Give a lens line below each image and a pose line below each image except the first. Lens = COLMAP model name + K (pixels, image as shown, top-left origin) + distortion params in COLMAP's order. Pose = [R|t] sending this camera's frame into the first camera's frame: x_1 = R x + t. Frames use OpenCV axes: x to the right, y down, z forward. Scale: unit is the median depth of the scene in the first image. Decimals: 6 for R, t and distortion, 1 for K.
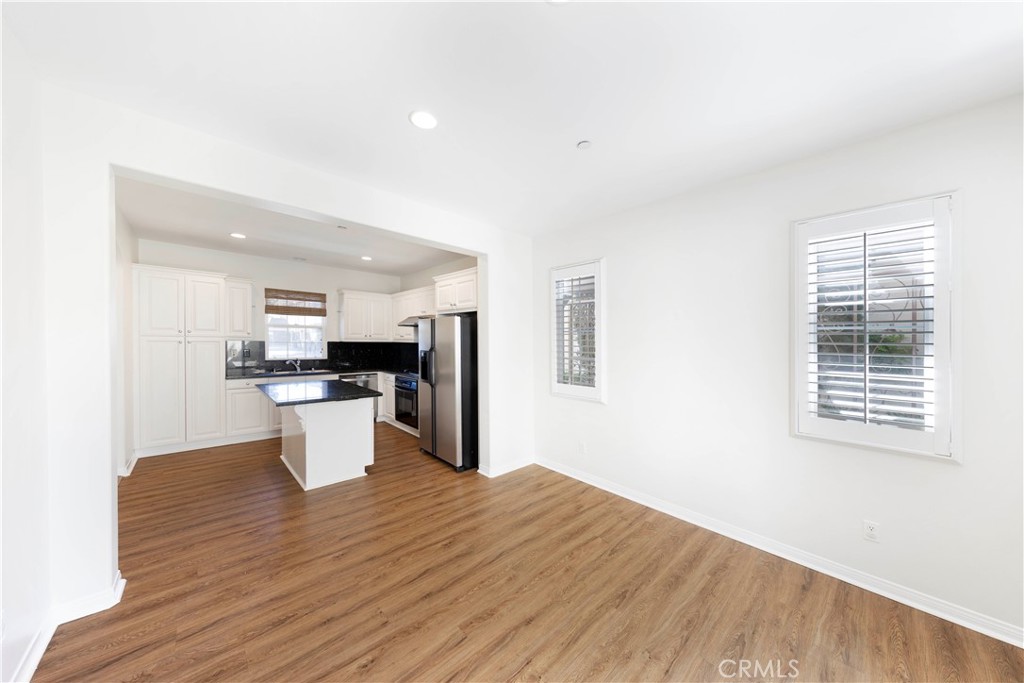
lens RADIAL K [[345.4, 0, 528.8], [0, 345.4, 348.9], [0, 0, 1]] dist [-0.001032, -0.000158]
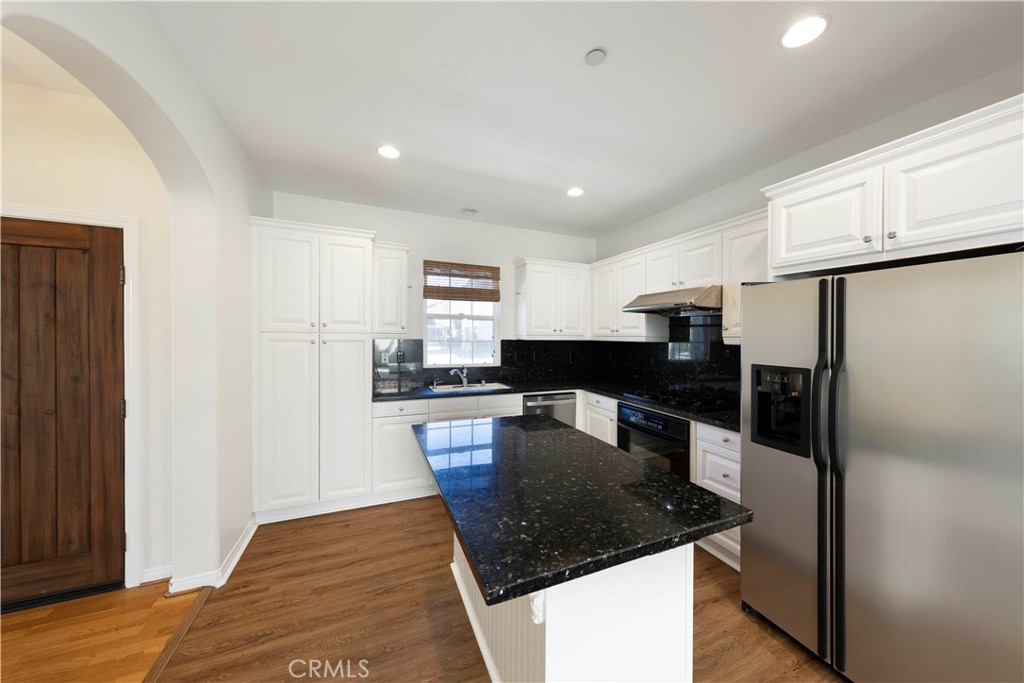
lens RADIAL K [[340.7, 0, 512.0], [0, 340.7, 341.5], [0, 0, 1]] dist [0.000436, -0.000007]
pose [[0.930316, 0.003191, -0.366746, -0.346999], [-0.006107, 0.999958, -0.006791, -0.014138], [0.366709, 0.008557, 0.930296, 0.430853]]
